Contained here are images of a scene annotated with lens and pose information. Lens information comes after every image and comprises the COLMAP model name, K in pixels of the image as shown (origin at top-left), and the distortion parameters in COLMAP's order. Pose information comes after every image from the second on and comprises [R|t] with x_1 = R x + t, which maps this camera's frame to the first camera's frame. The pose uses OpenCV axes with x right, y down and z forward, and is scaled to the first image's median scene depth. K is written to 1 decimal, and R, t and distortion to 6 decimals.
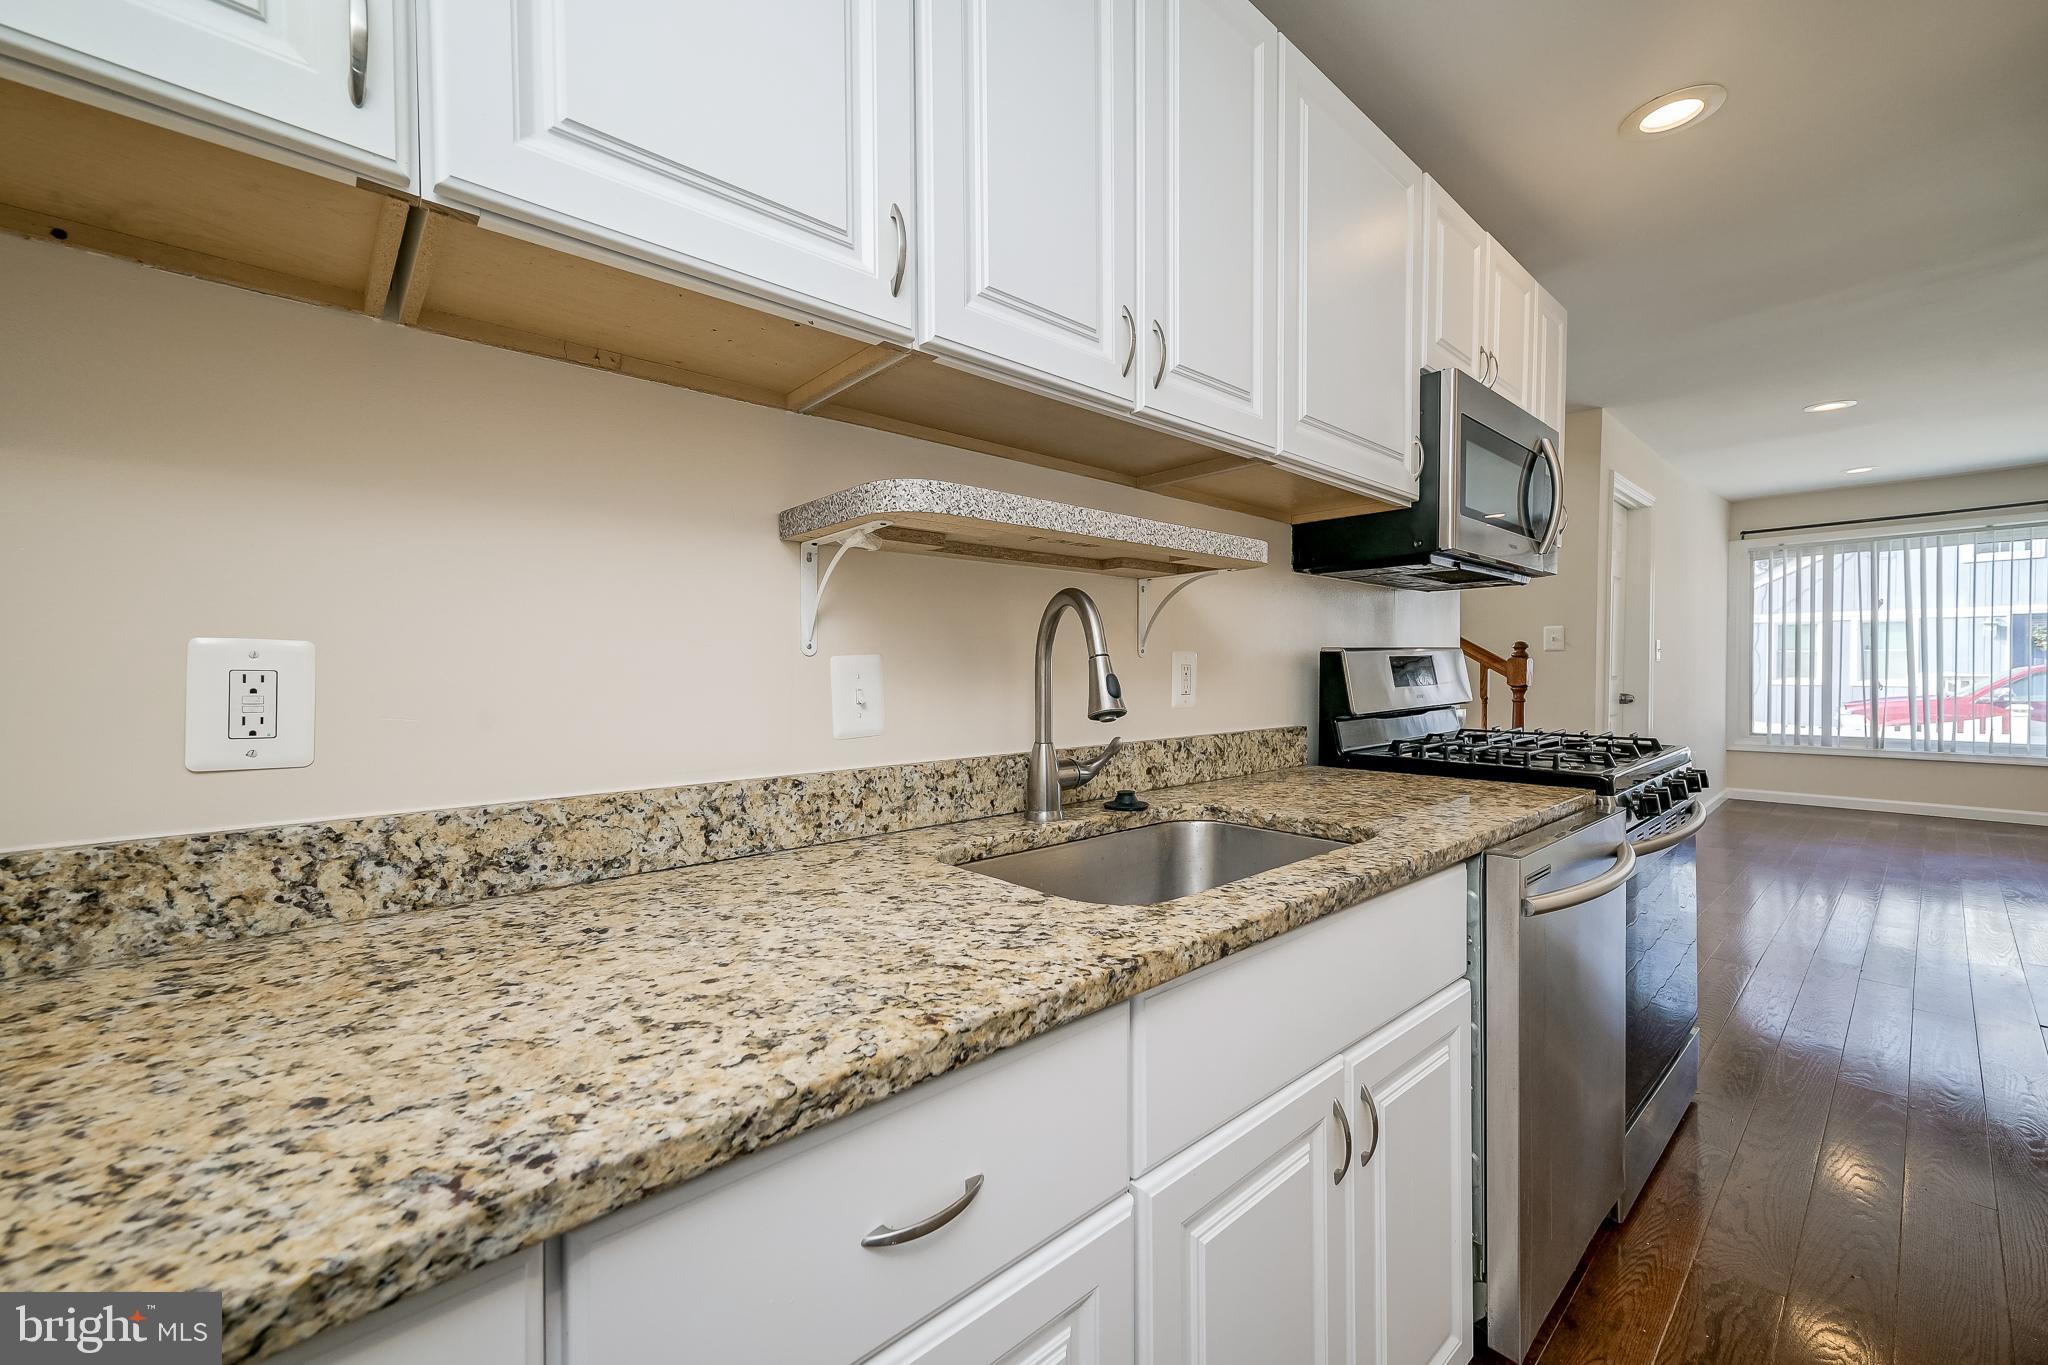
lens RADIAL K [[798.3, 0, 1027.4], [0, 798.3, 688.7], [0, 0, 1]] dist [0.011004, 0.000200]
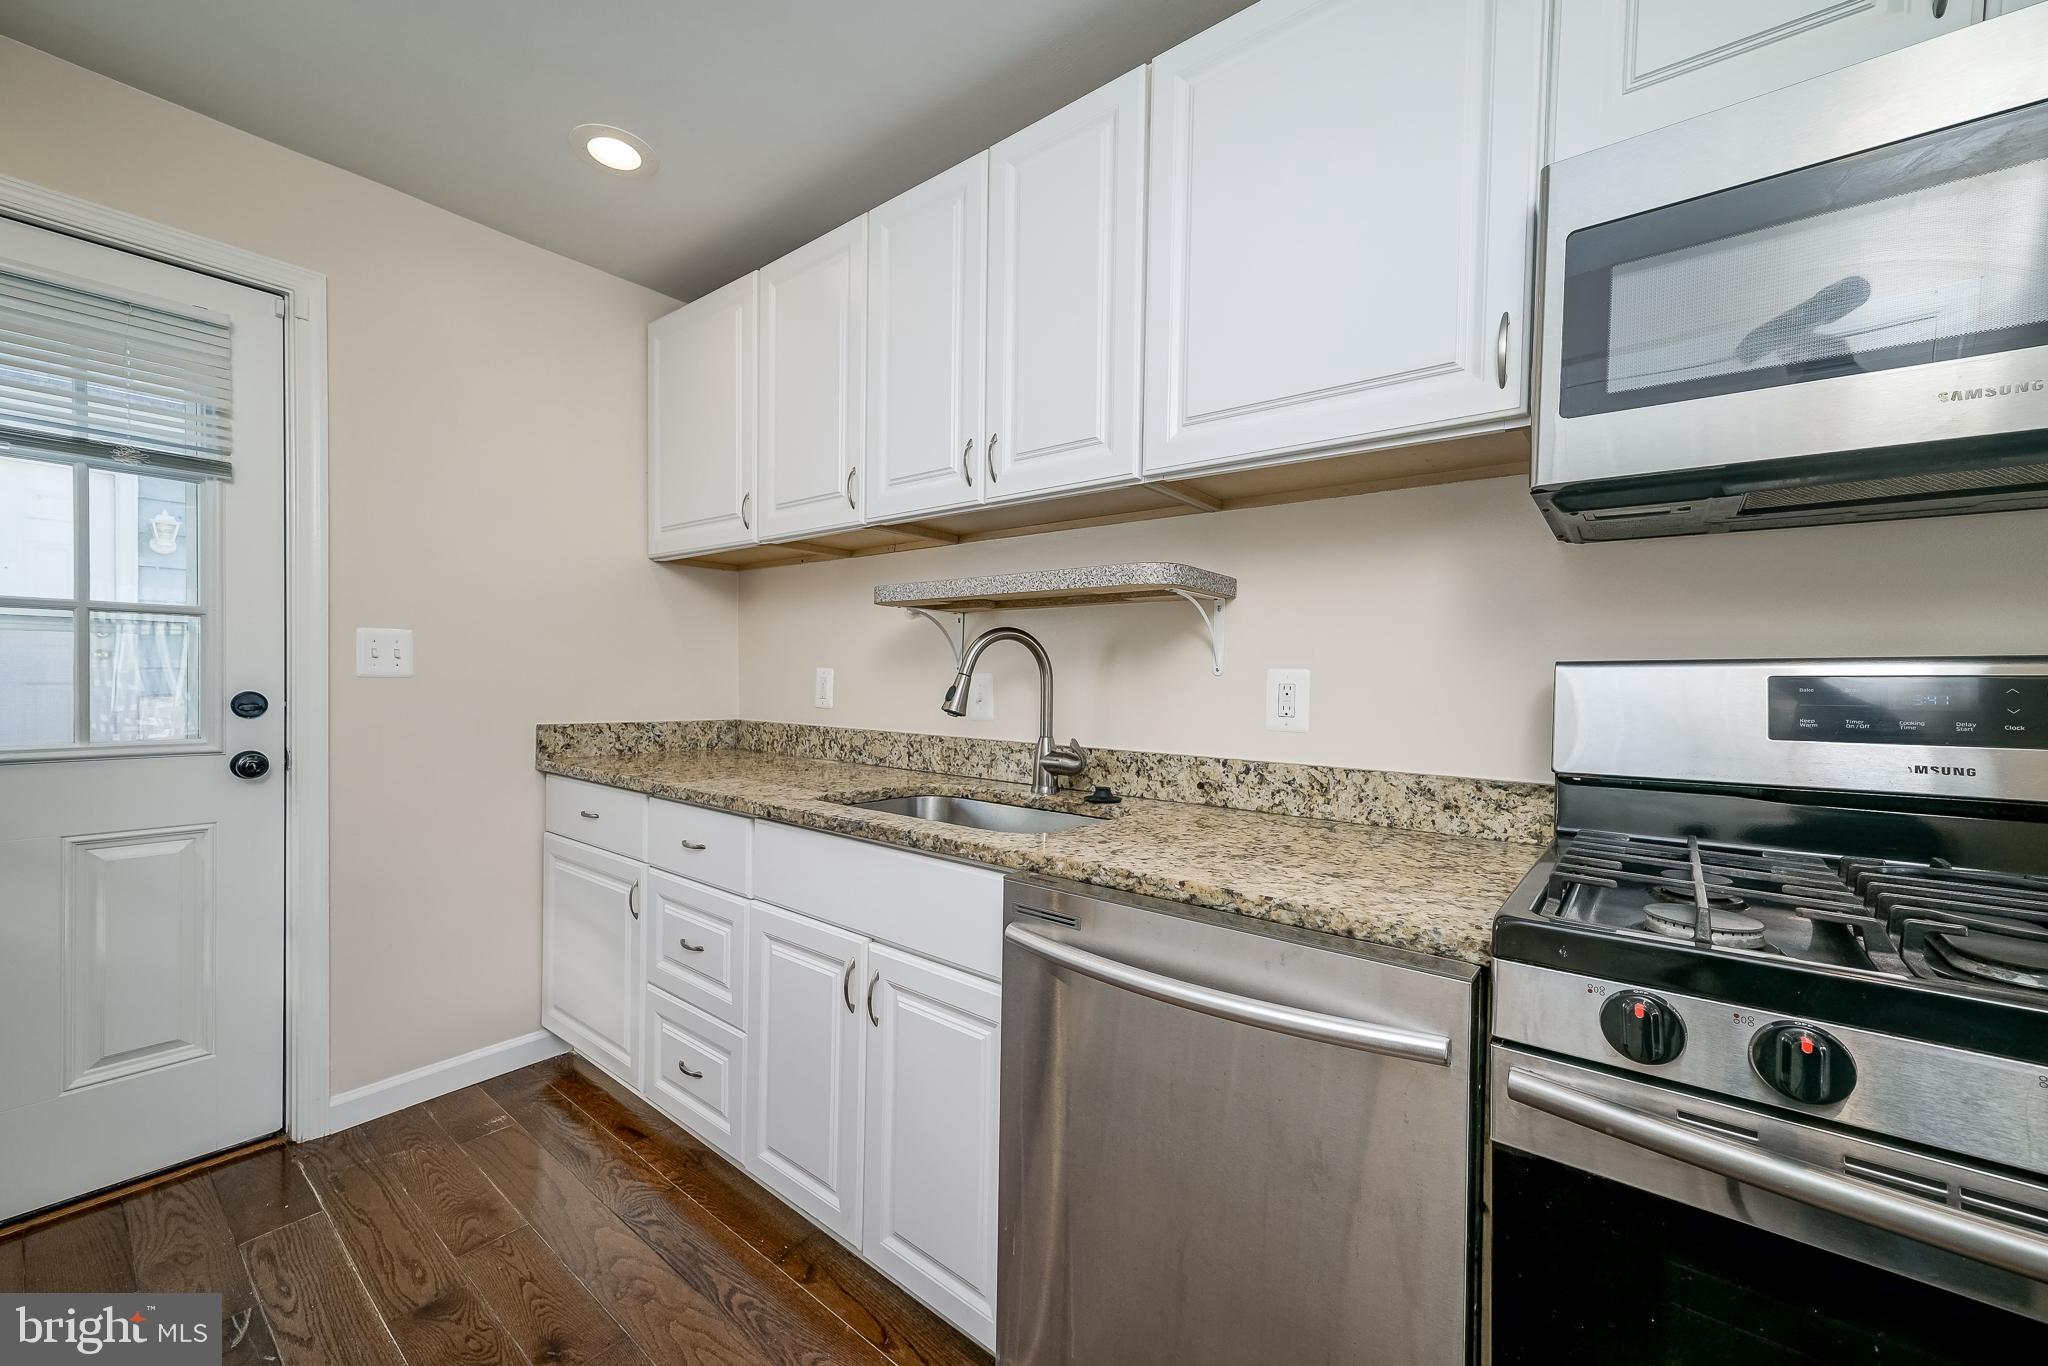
lens RADIAL K [[798.3, 0, 1027.4], [0, 798.3, 689.2], [0, 0, 1]] dist [0.011004, 0.000200]
pose [[0.171303, 0.025356, -0.984892, 1.418304], [-0.037192, 0.999123, 0.019253, -0.041162], [0.984516, 0.033332, 0.172096, 0.756492]]
